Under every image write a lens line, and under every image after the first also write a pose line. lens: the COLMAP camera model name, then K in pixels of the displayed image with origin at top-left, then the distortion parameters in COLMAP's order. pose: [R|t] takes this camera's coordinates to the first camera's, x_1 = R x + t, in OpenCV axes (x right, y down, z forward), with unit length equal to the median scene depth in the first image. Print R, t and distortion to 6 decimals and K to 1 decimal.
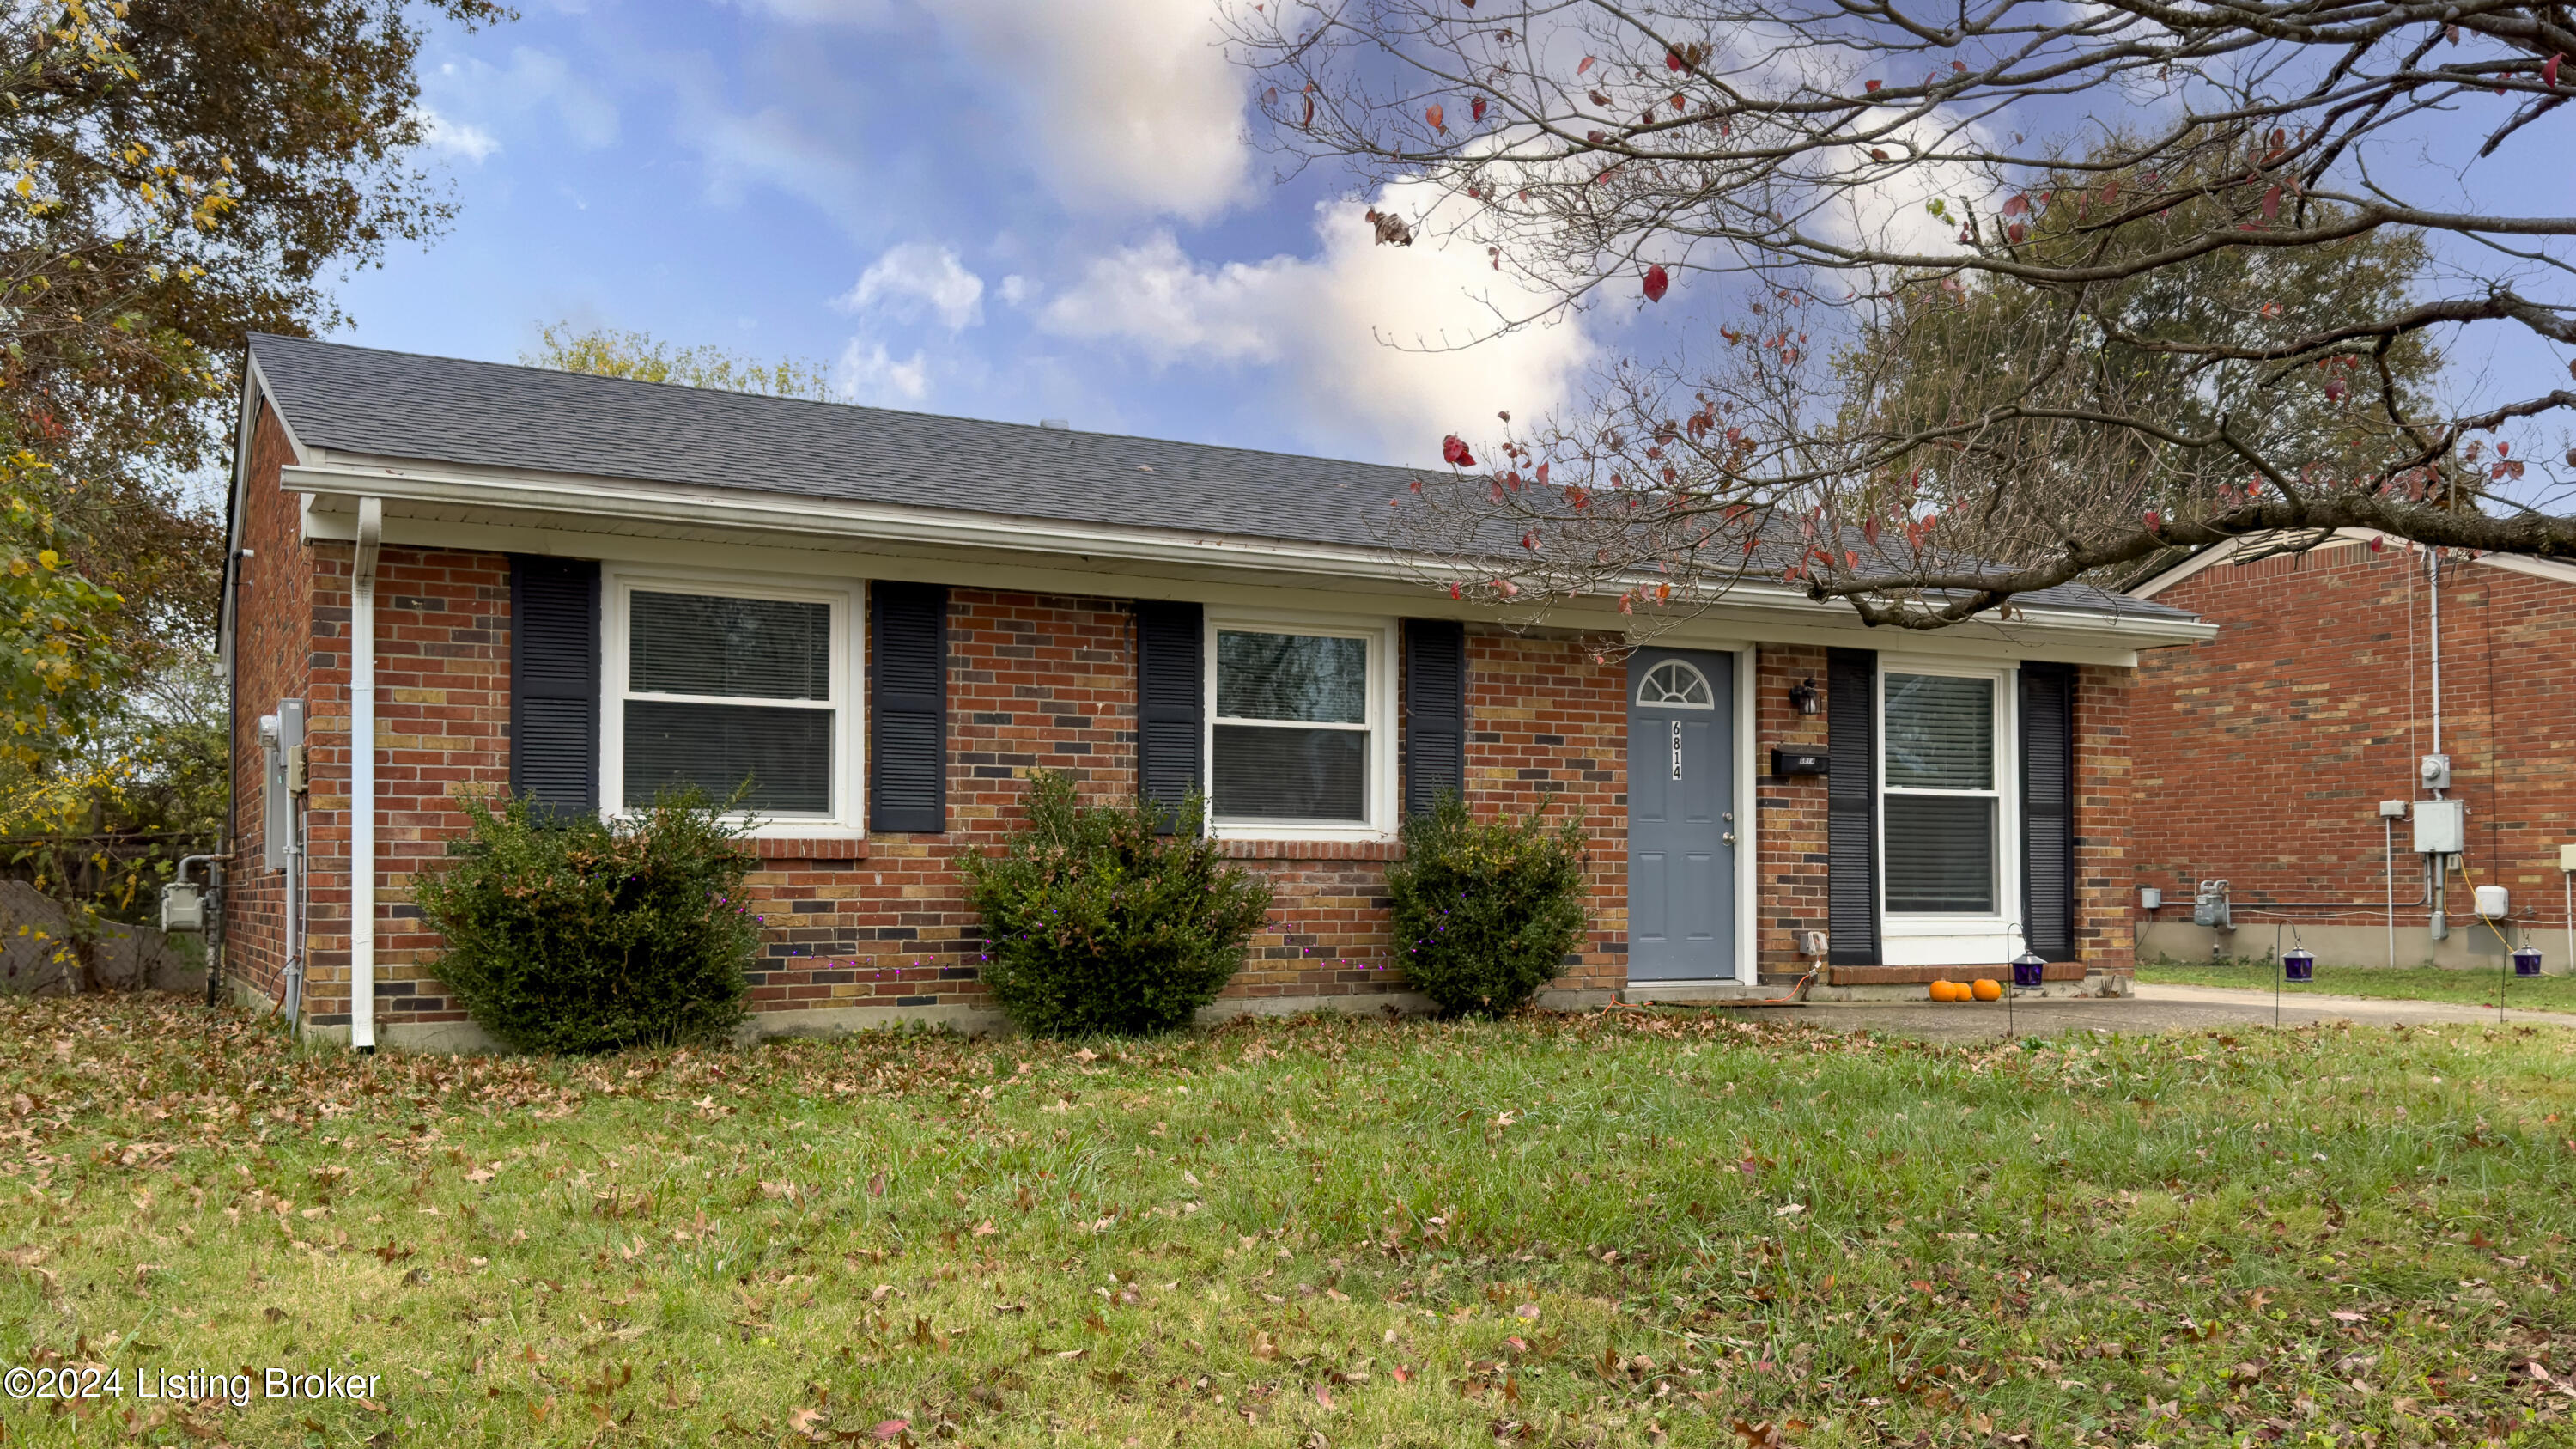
lens RADIAL K [[1954.1, 0, 1287.9], [0, 1954.1, 742.1], [0, 0, 1]] dist [0.116632, 0.000122]
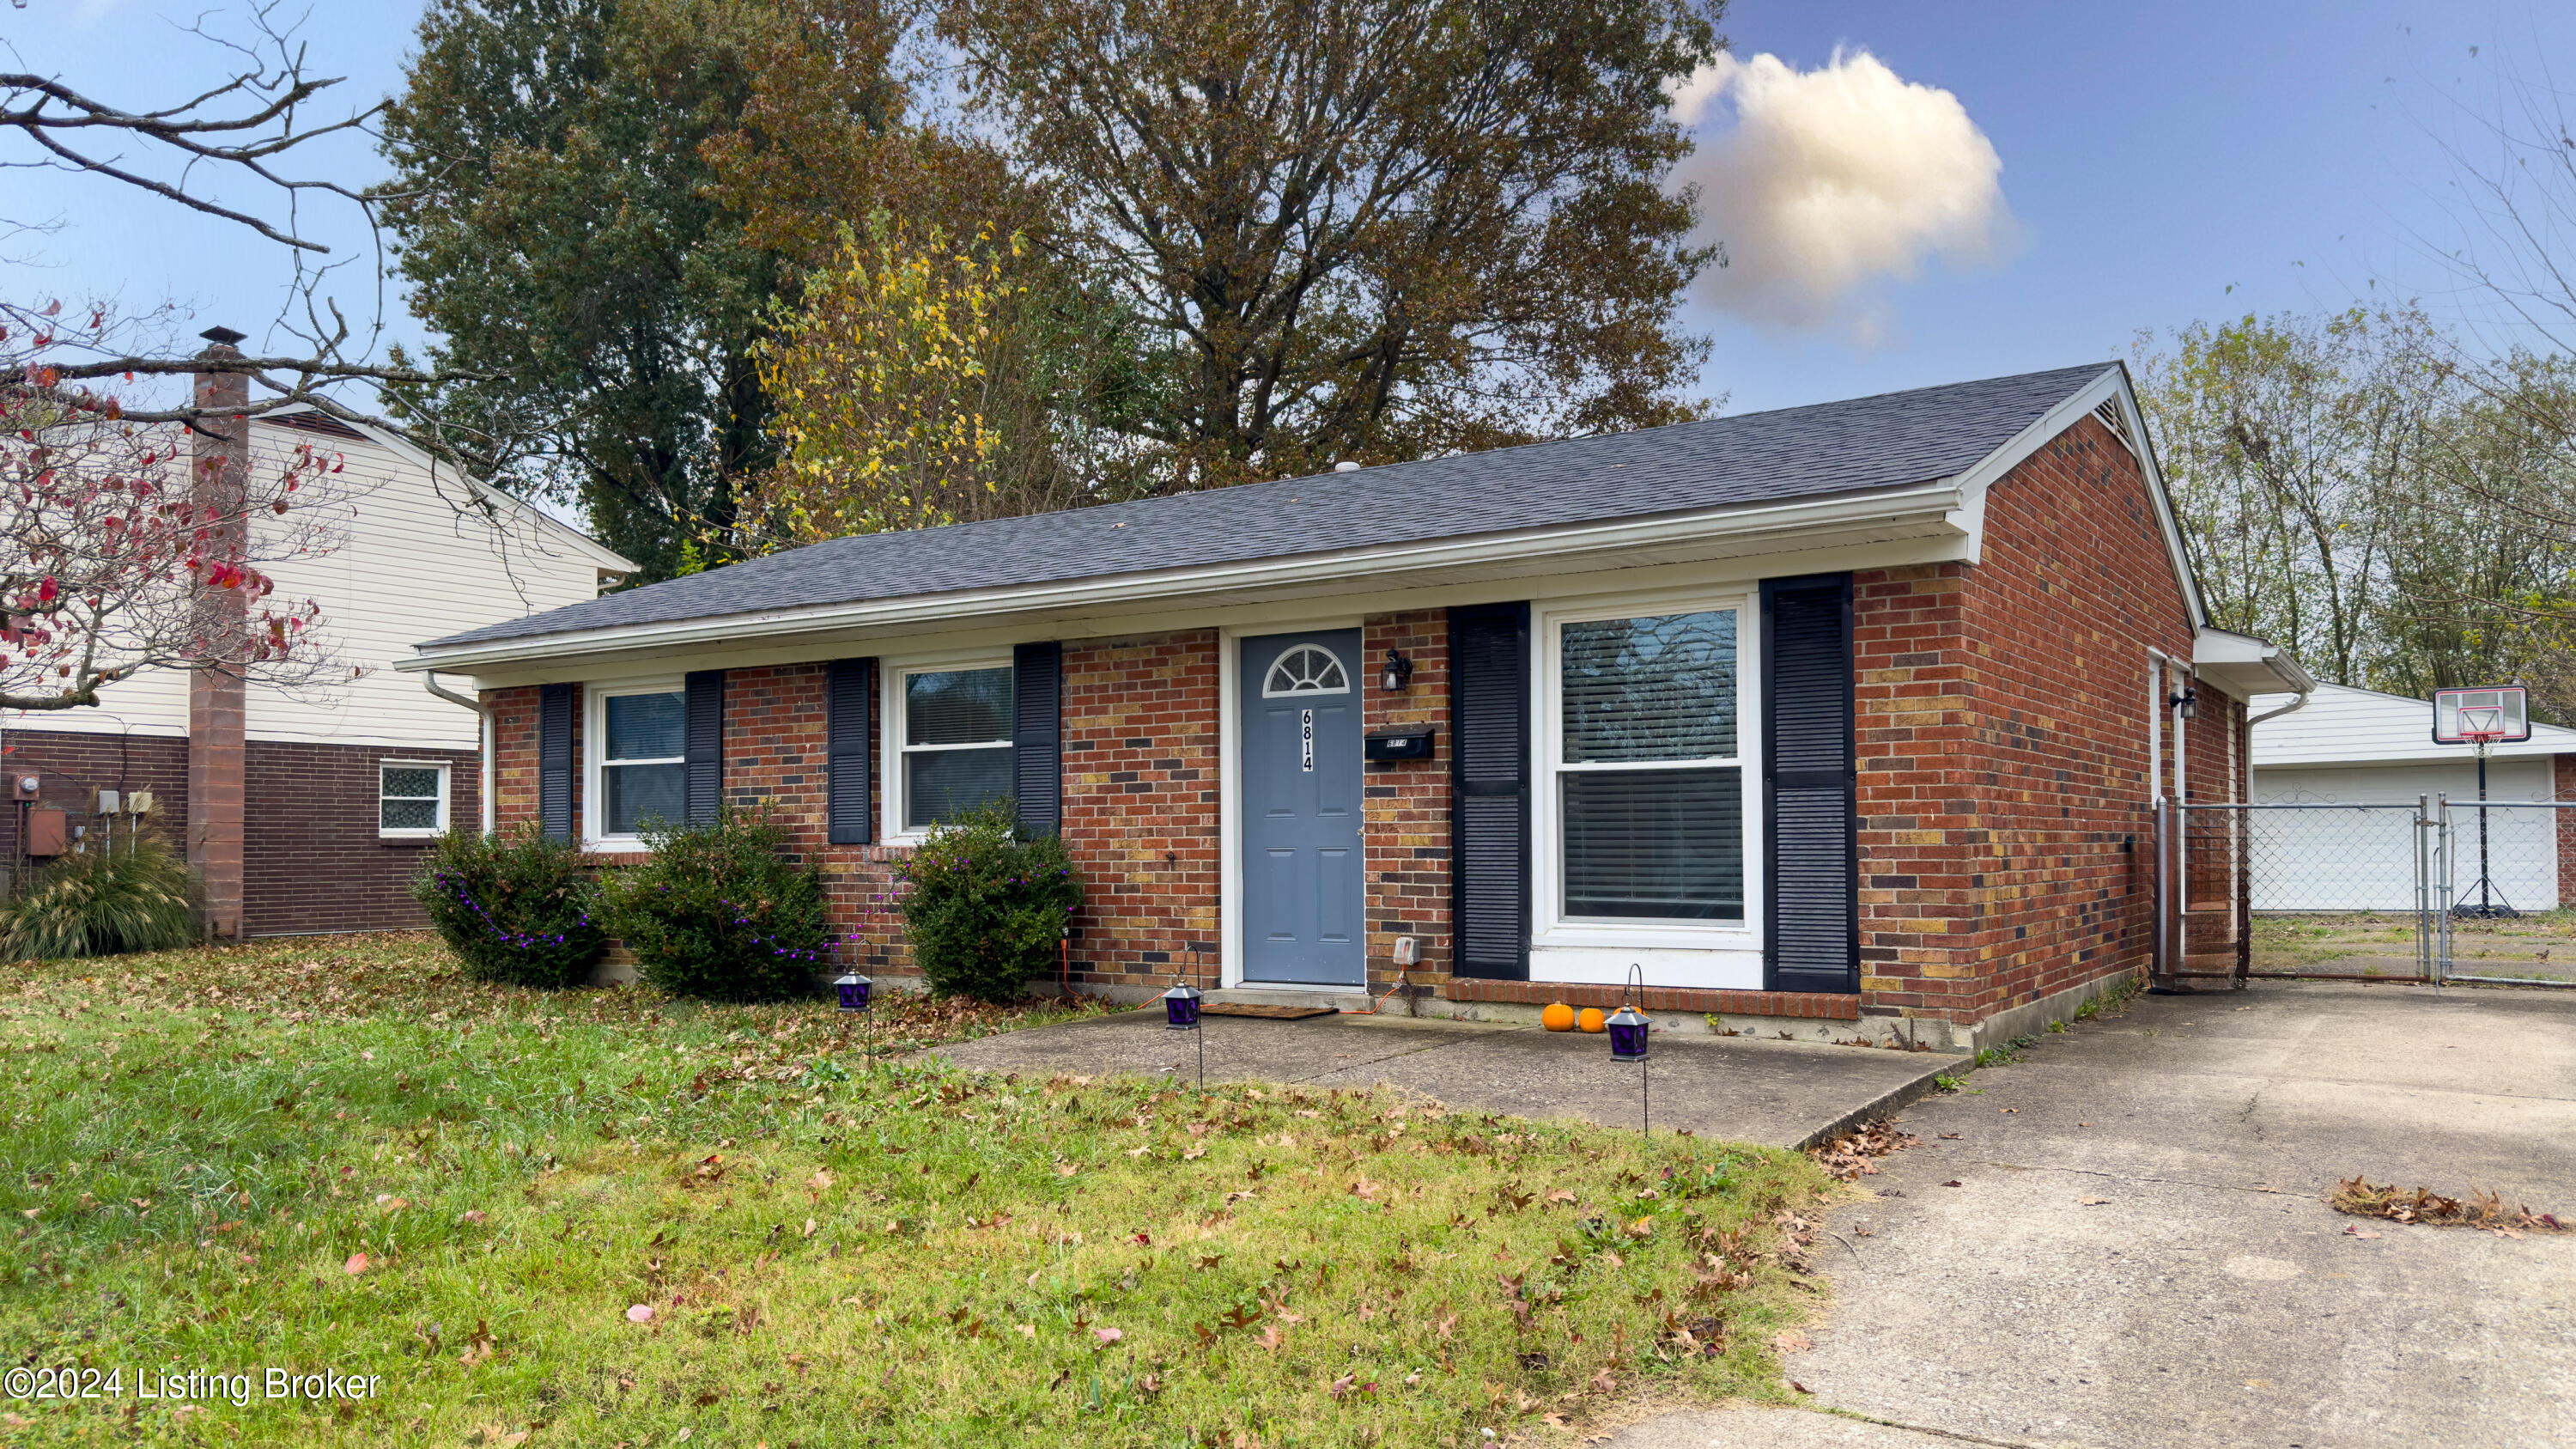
lens RADIAL K [[1825.4, 0, 1291.2], [0, 1825.4, 742.6], [0, 0, 1]] dist [0.177391, -0.214128]
pose [[0.506225, -0.059743, -0.860330, 0.948776], [0.063631, 0.997466, -0.031825, 0.032611], [0.860051, -0.038633, 0.508743, 0.546742]]
